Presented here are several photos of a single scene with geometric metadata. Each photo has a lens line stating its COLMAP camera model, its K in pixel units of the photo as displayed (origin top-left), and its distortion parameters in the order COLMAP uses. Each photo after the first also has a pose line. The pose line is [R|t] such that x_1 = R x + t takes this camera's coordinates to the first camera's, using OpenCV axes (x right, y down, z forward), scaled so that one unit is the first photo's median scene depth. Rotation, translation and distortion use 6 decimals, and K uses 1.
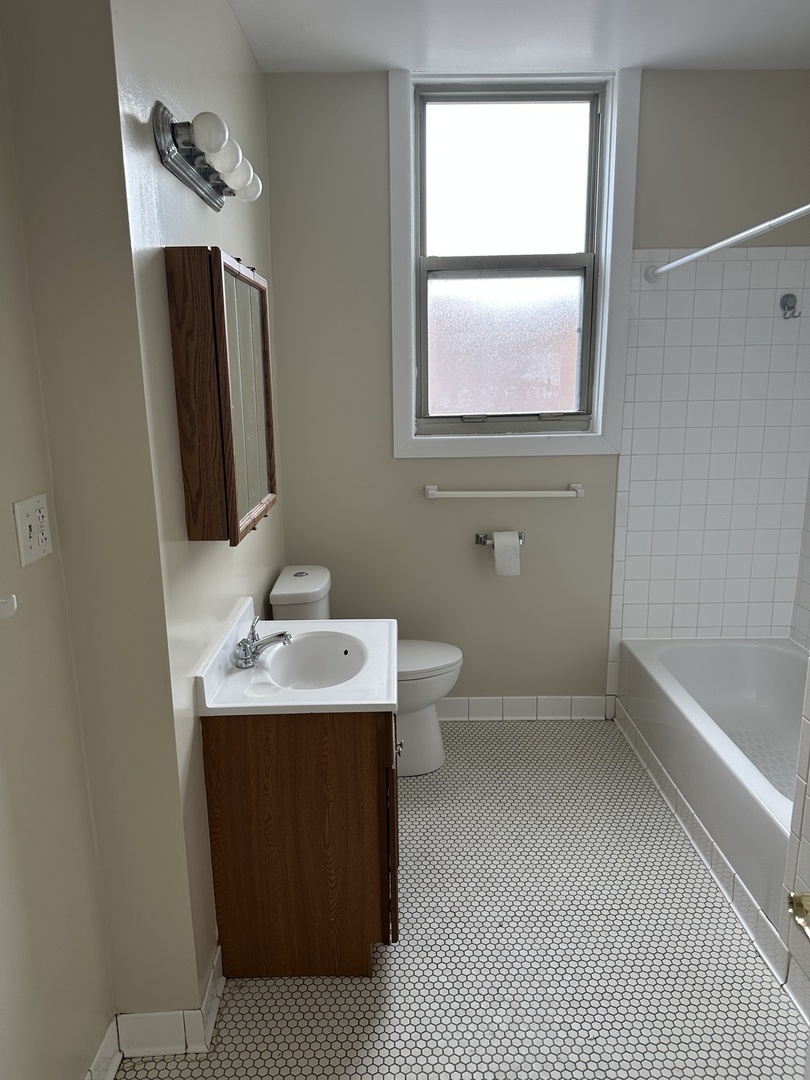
lens RADIAL K [[751.9, 0, 407.1], [0, 751.9, 543.2], [0, 0, 1]] dist [-0.001024, -0.003429]
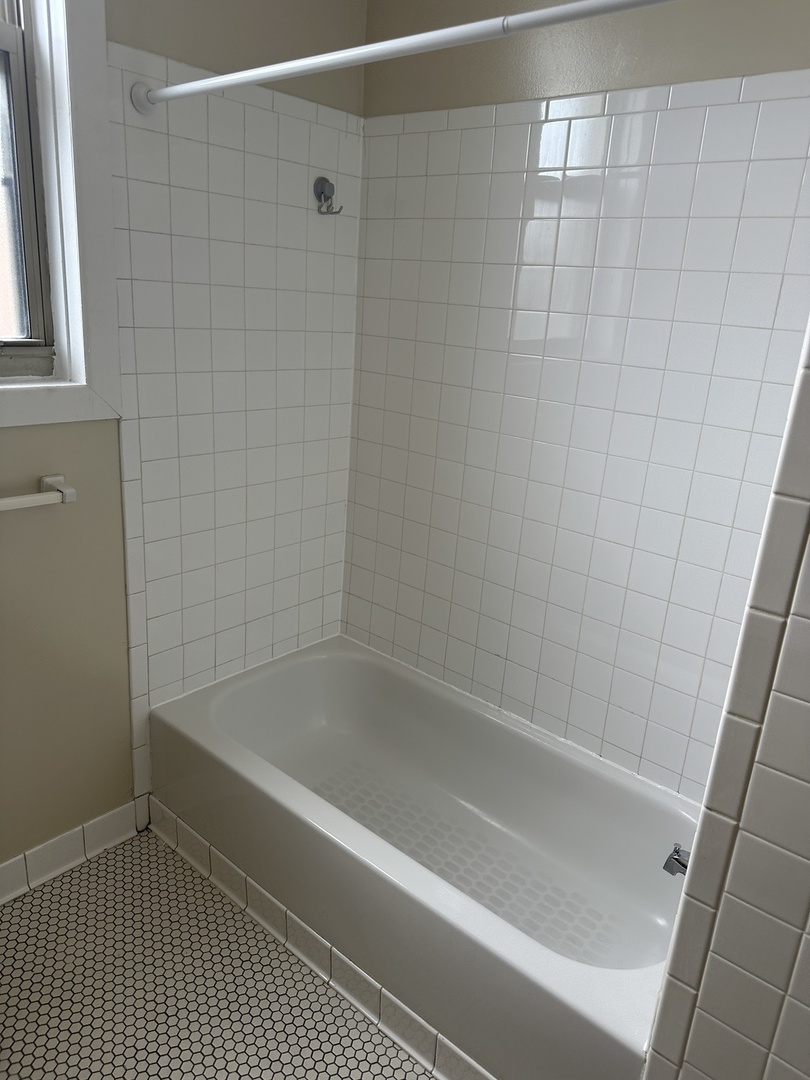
lens RADIAL K [[751.9, 0, 407.4], [0, 751.9, 529.2], [0, 0, 1]] dist [-0.001024, -0.003429]
pose [[0.655672, -0.165457, 0.736694, -0.013472], [0.085737, 0.985699, 0.145074, -0.098590], [-0.750162, -0.031959, 0.660481, 0.447530]]
